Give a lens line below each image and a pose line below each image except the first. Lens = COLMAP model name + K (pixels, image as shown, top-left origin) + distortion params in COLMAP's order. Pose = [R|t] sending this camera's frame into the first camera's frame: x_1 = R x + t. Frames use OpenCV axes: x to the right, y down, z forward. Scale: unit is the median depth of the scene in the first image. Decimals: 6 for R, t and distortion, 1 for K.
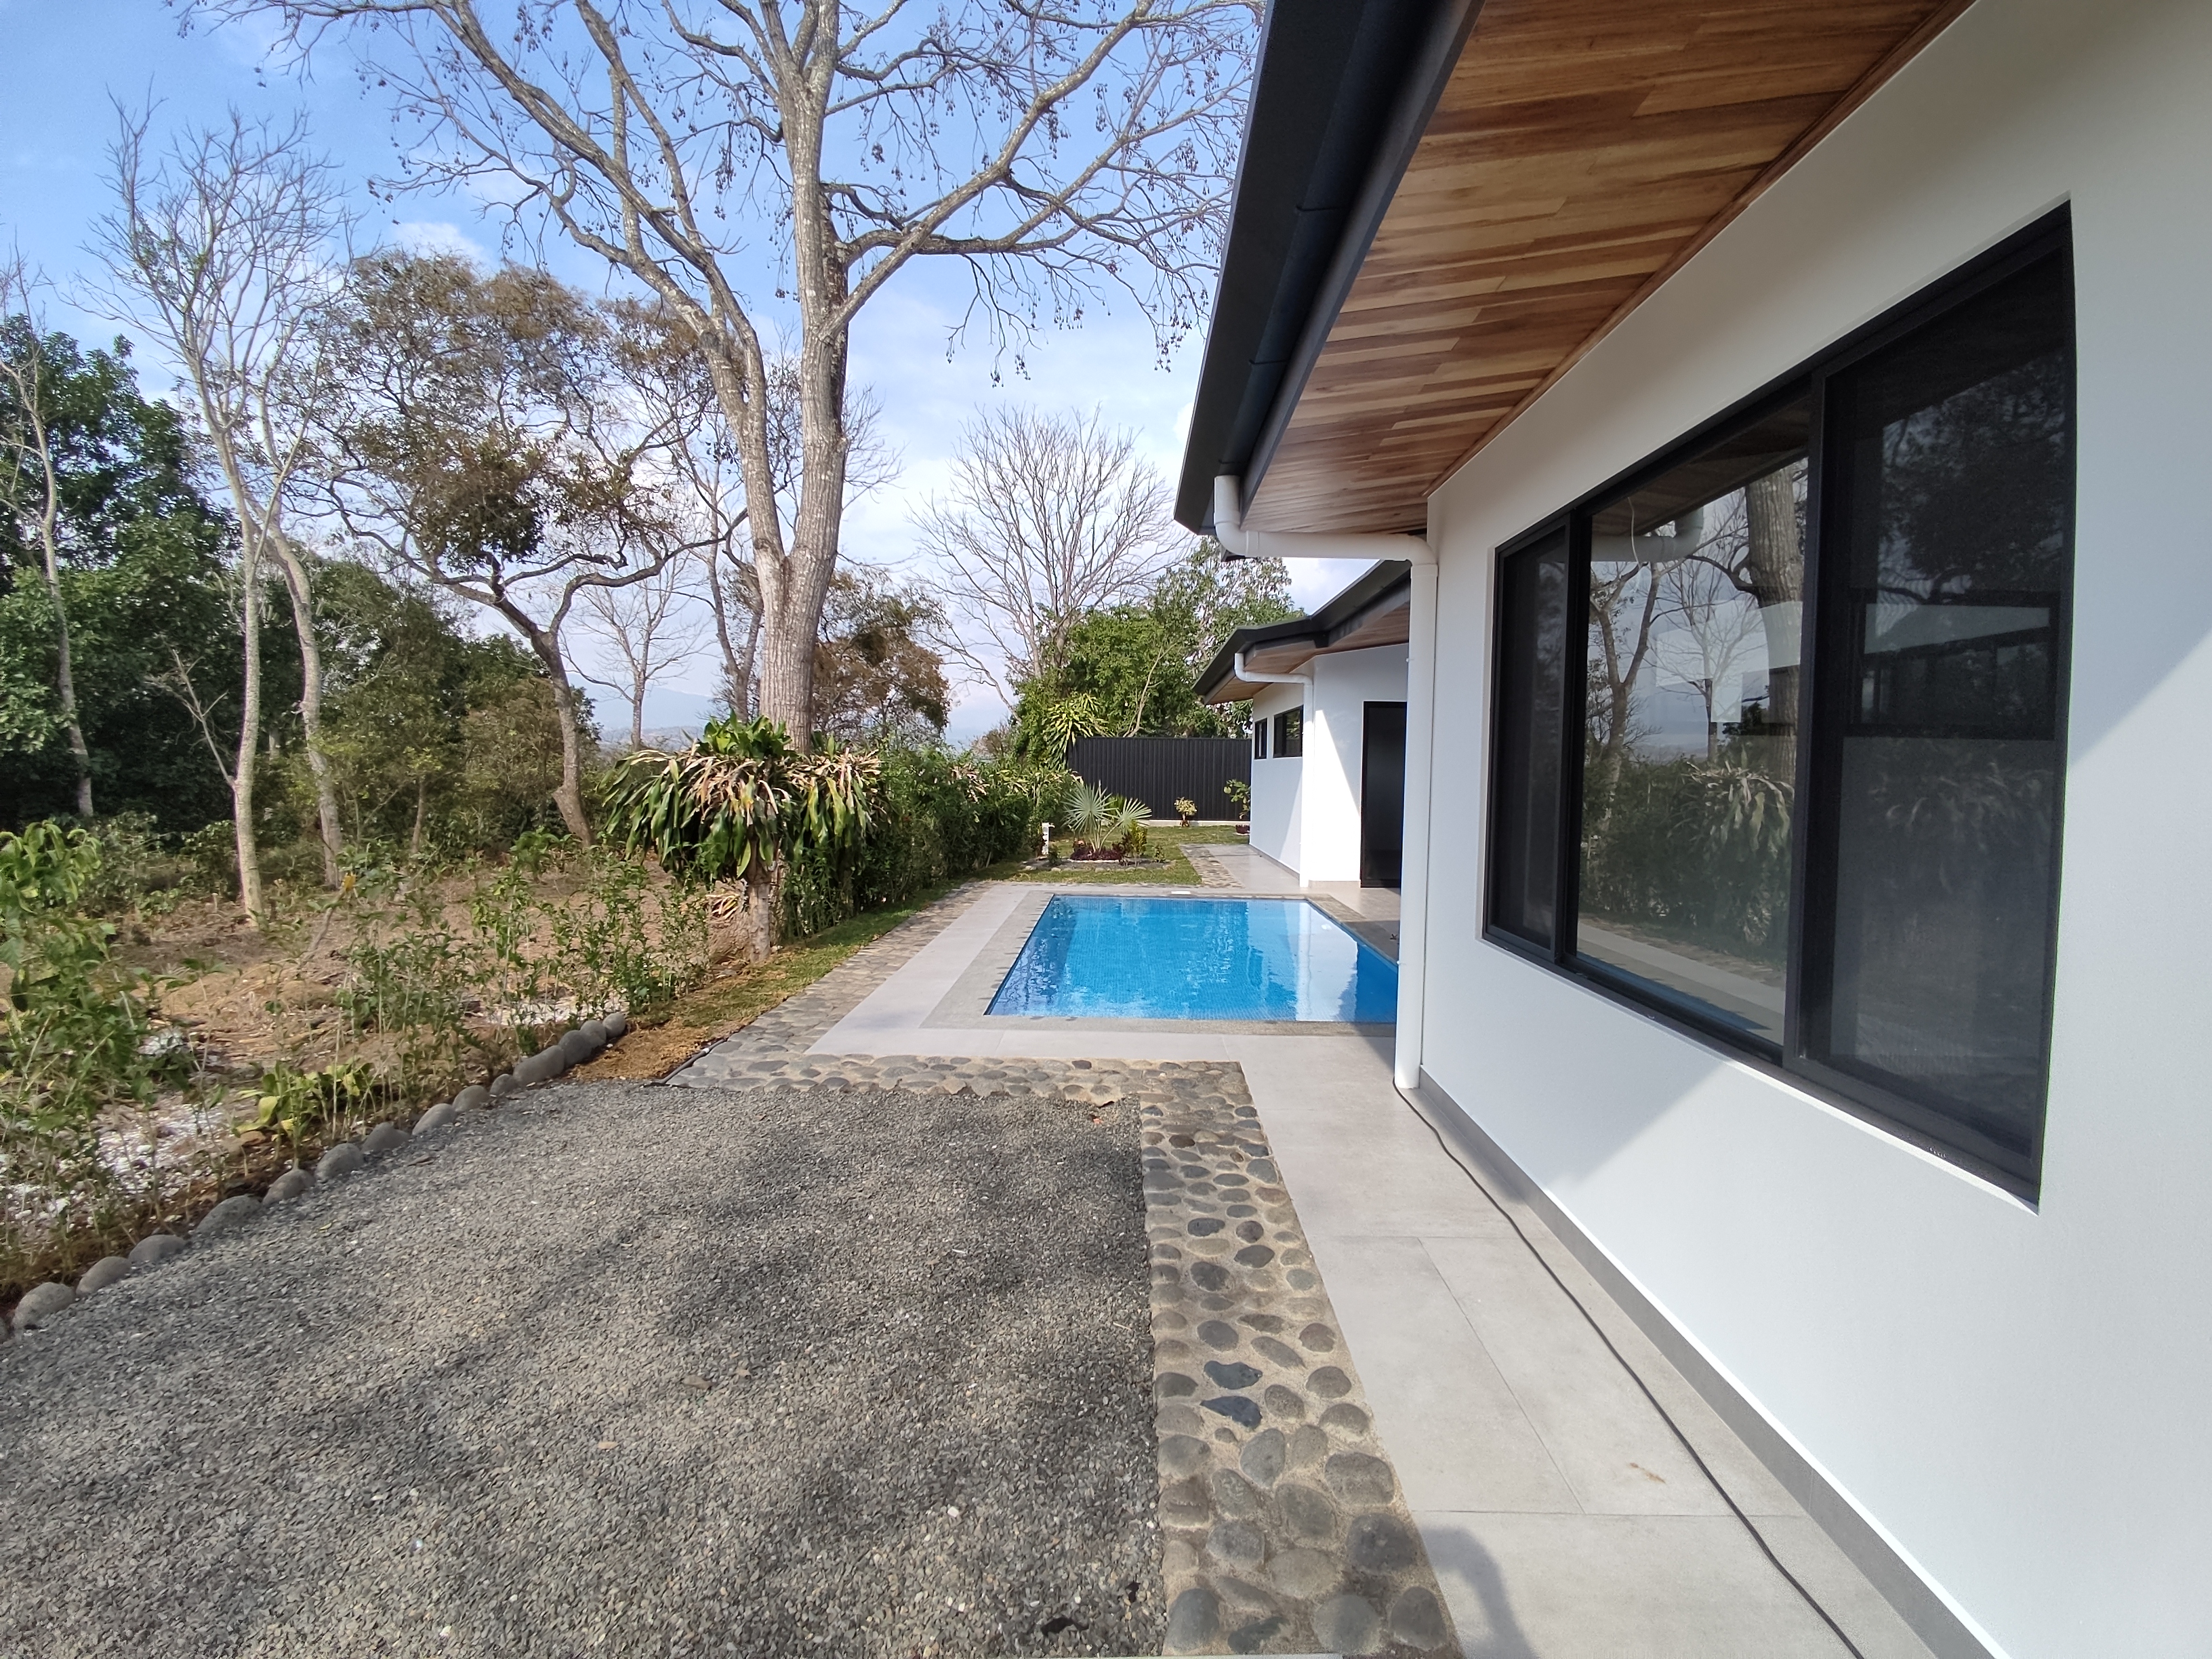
lens RADIAL K [[1005.2, 0, 1121.8], [0, 1005.2, 817.4], [0, 0, 1]] dist [0.001376, -0.014807]
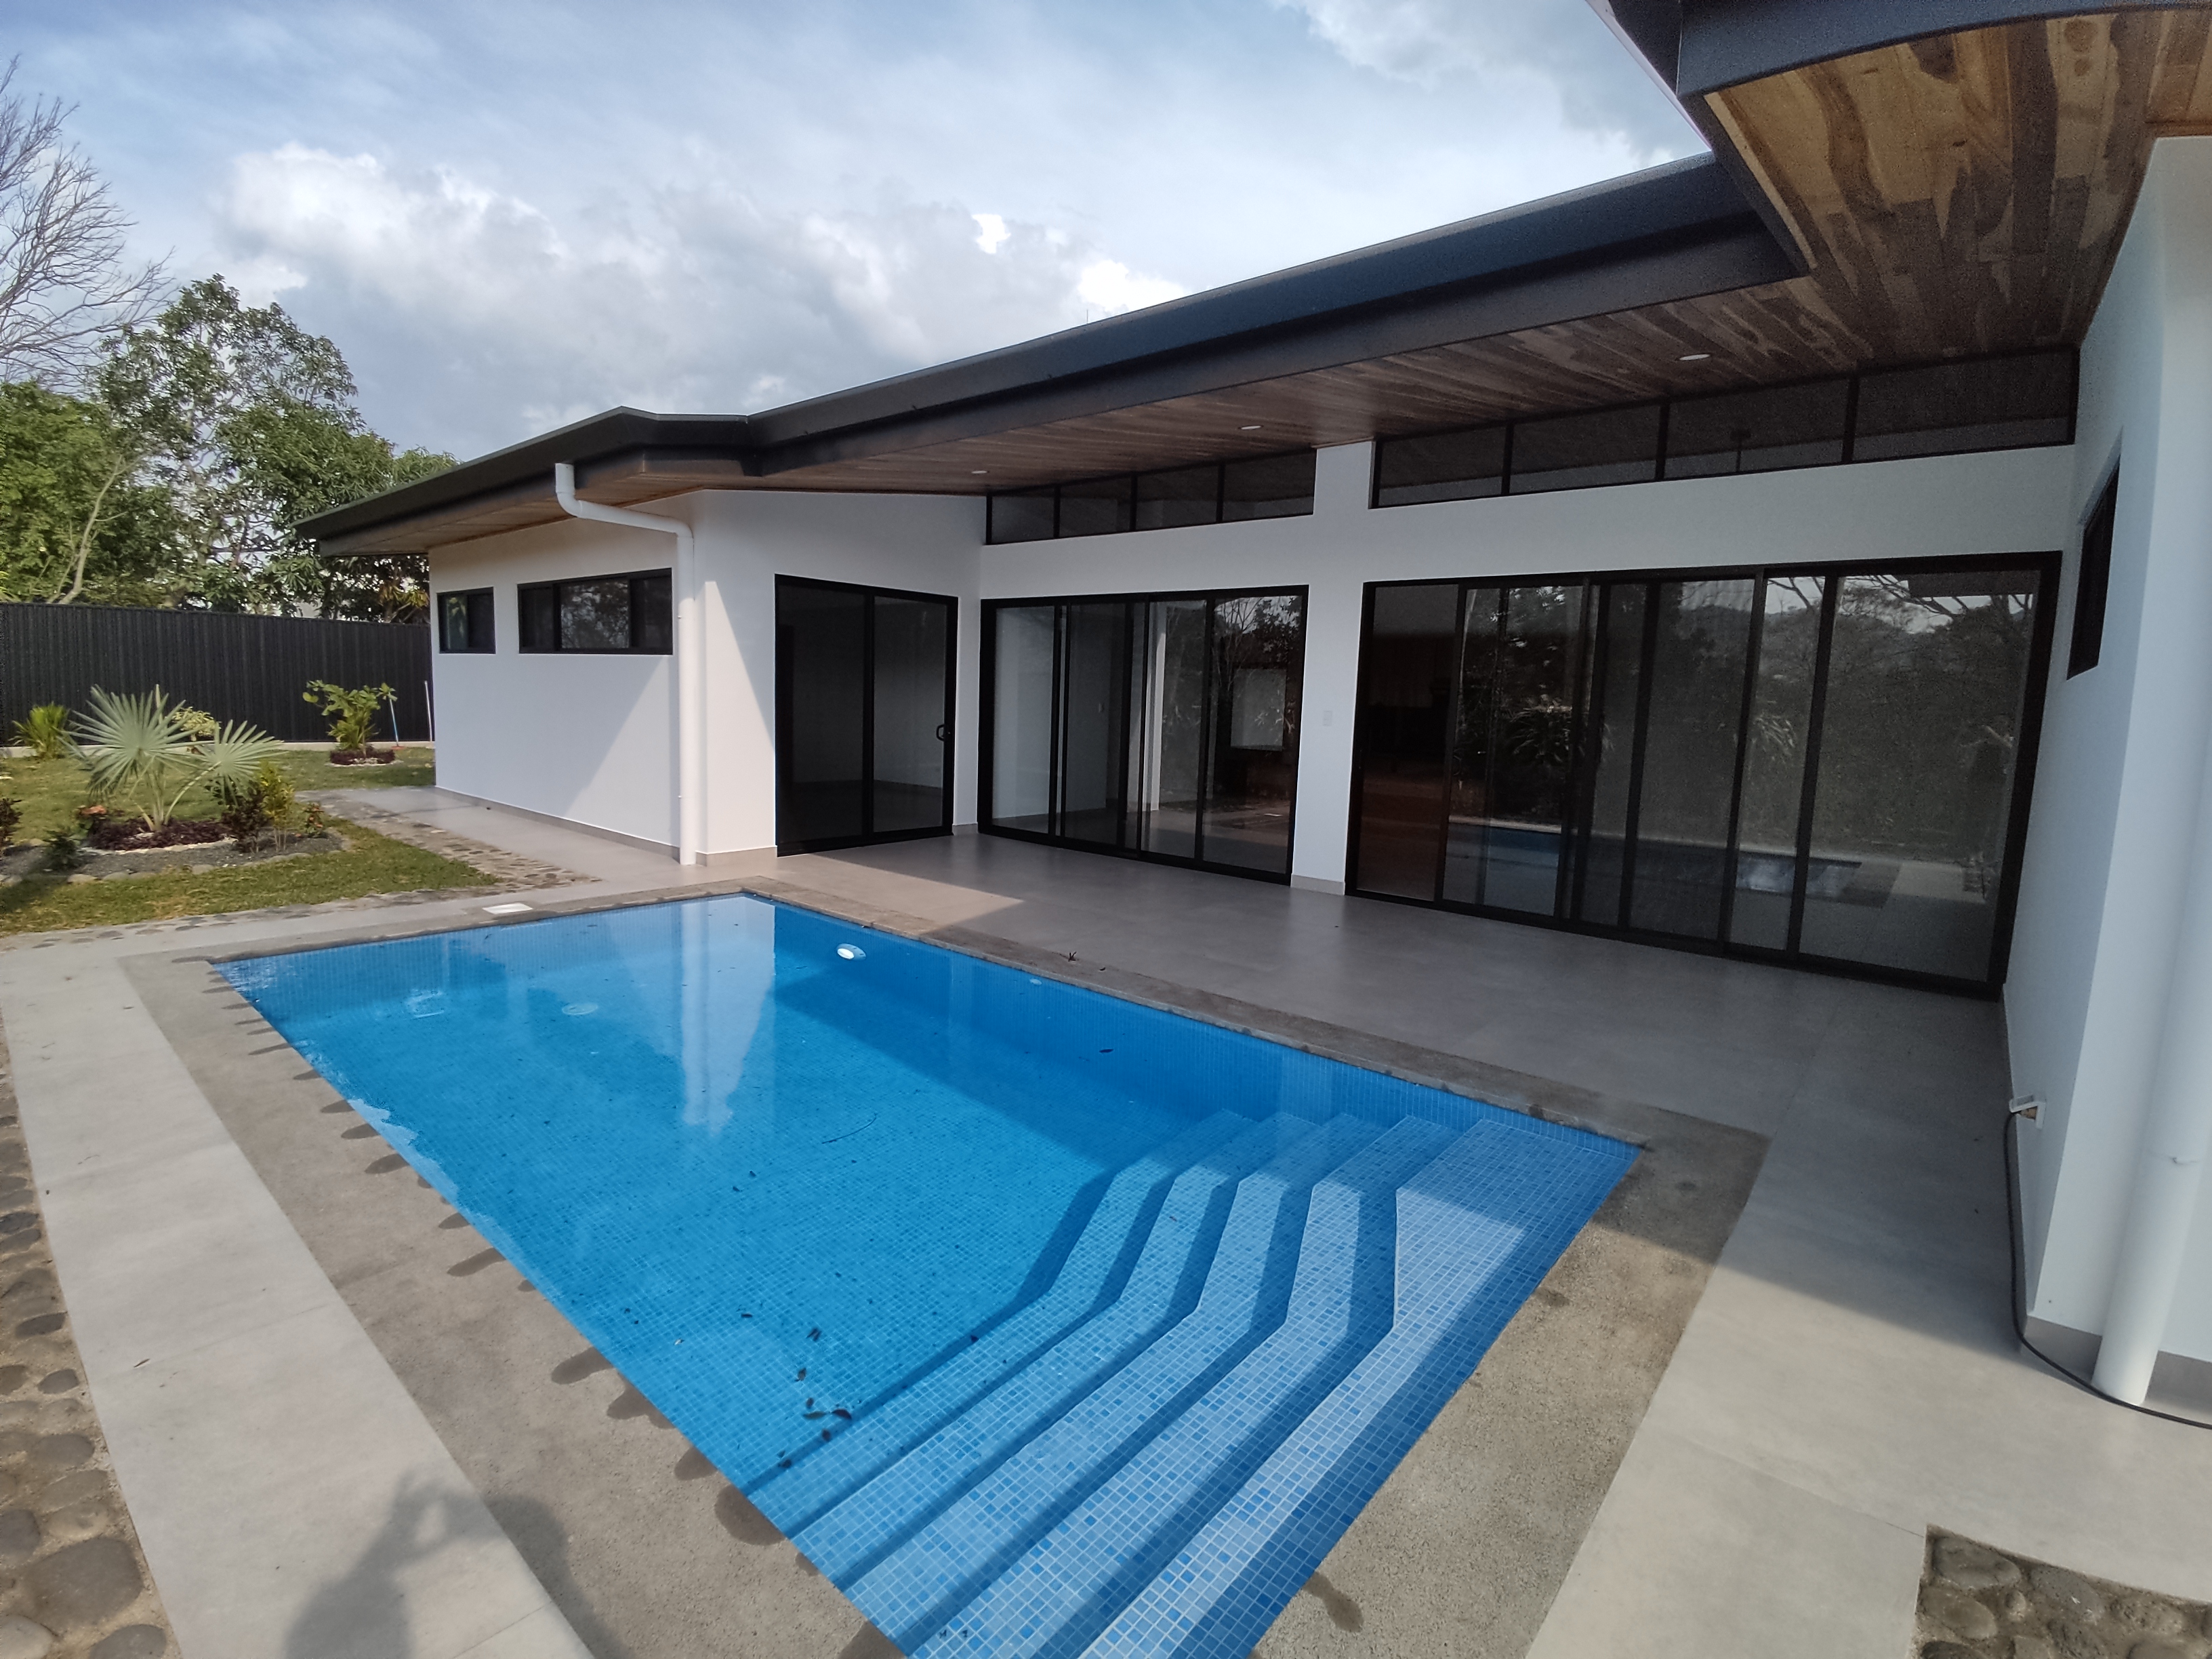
lens RADIAL K [[1015.8, 0, 1104.0], [0, 1015.8, 804.4], [0, 0, 1]] dist [0.012686, -0.018765]
pose [[0.649547, -0.073354, 0.756775, -0.357384], [0.011139, 0.996147, 0.086995, -0.056253], [-0.760240, -0.048077, 0.647861, 1.090961]]
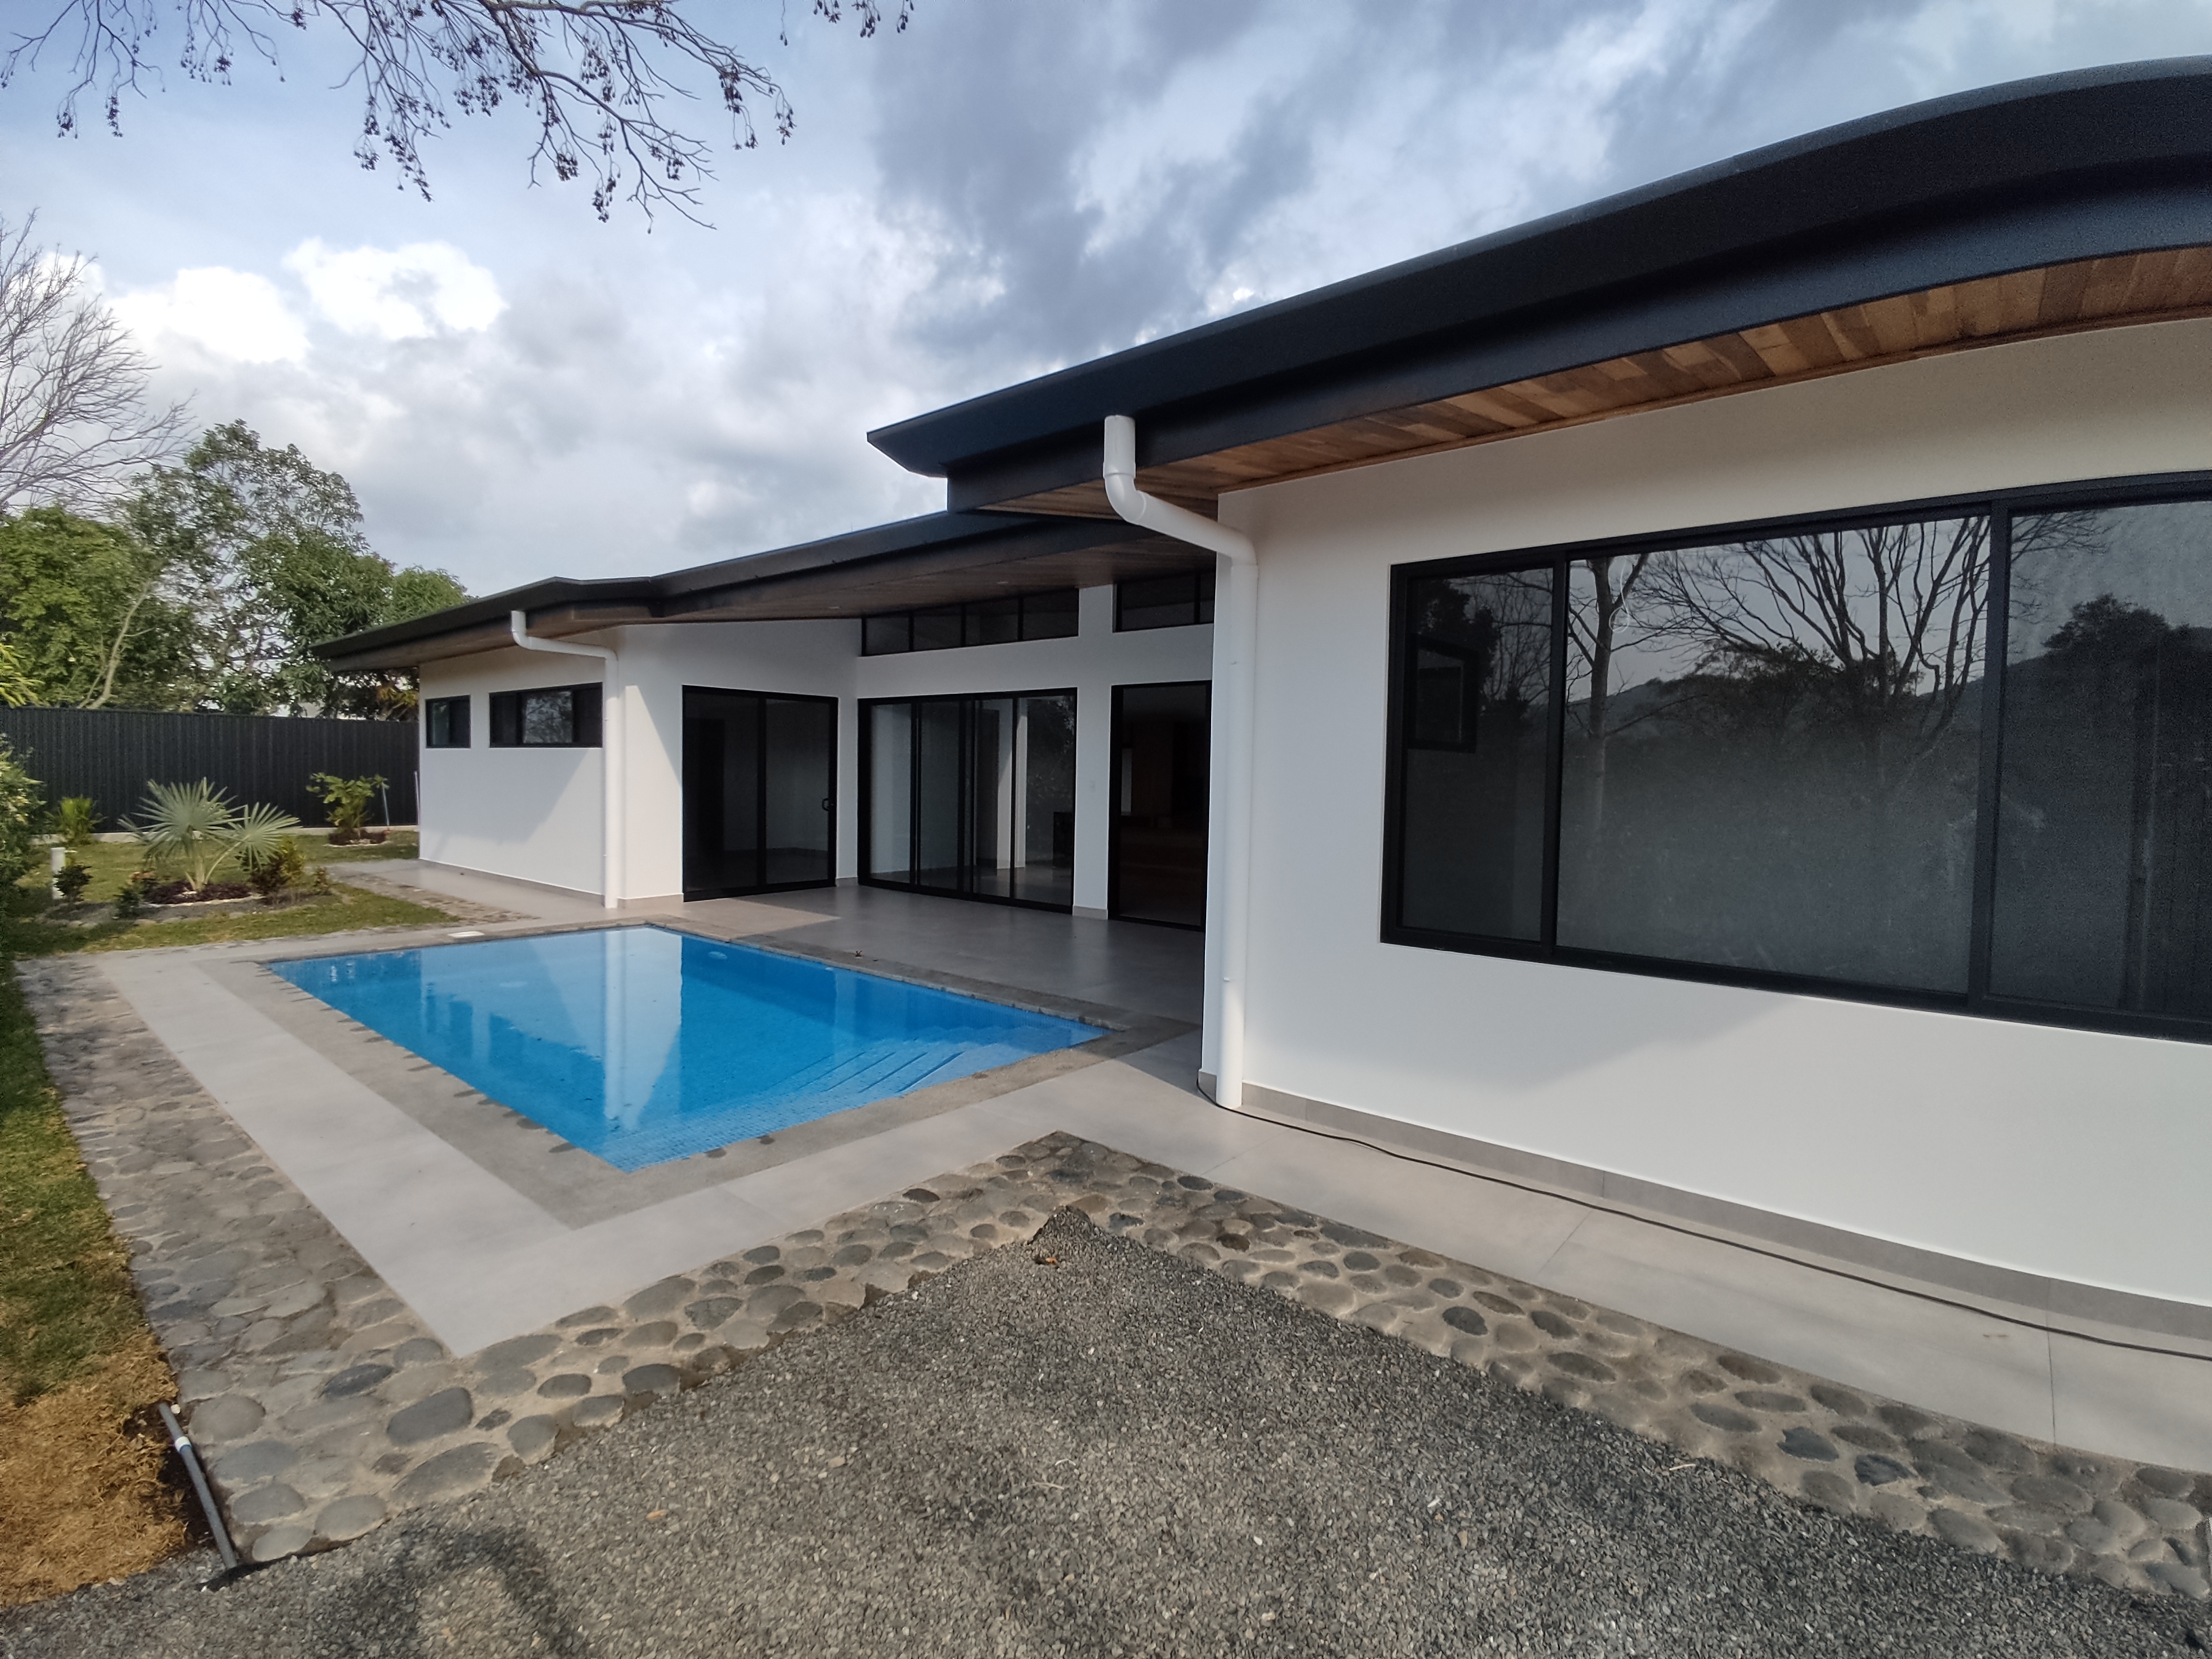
lens RADIAL K [[1011.6, 0, 1111.3], [0, 1011.6, 802.1], [0, 0, 1]] dist [-0.009678, 0.000541]
pose [[0.636026, -0.026606, 0.771209, -0.523603], [0.029917, 0.999504, 0.009809, -0.034115], [-0.771087, 0.016833, 0.636507, 0.472202]]
